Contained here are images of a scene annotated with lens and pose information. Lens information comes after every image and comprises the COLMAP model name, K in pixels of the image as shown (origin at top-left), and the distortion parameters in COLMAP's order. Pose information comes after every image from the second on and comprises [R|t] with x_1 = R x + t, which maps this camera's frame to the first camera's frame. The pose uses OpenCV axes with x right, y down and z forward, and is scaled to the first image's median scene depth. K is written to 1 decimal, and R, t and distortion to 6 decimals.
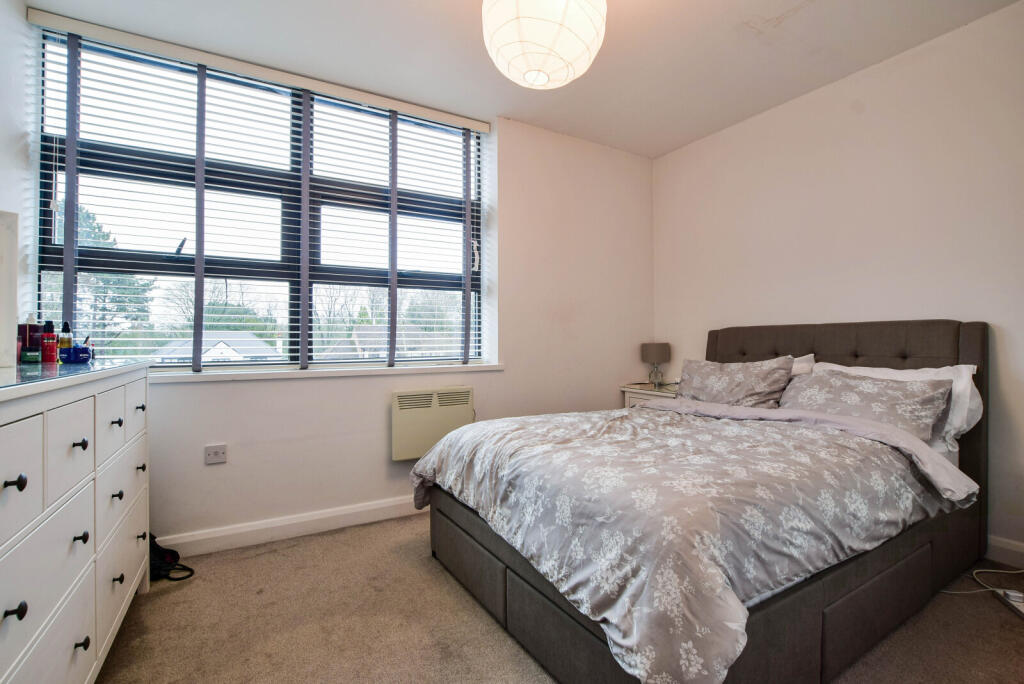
lens RADIAL K [[469.1, 0, 512.0], [0, 469.1, 342.0], [0, 0, 1]] dist [-0.000818, -0.000037]
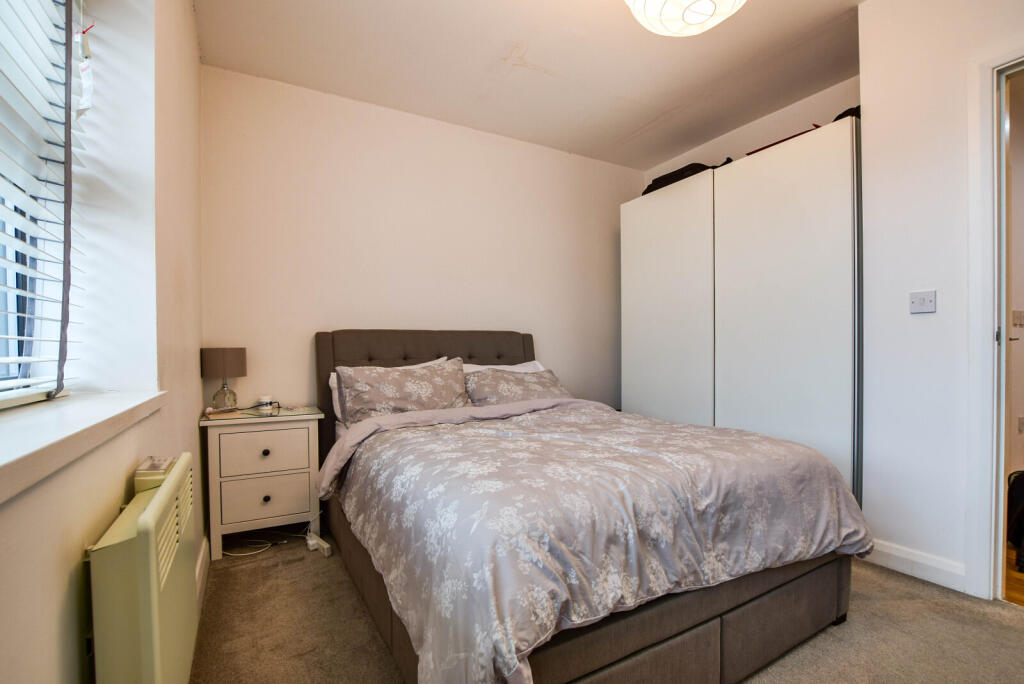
lens RADIAL K [[469.1, 0, 512.0], [0, 469.1, 342.0], [0, 0, 1]] dist [-0.000818, -0.000037]
pose [[0.005488, 0.017442, 0.999833, -0.548152], [0.004346, 0.999838, -0.017466, 0.010973], [-0.999975, 0.004441, 0.005411, 0.890301]]
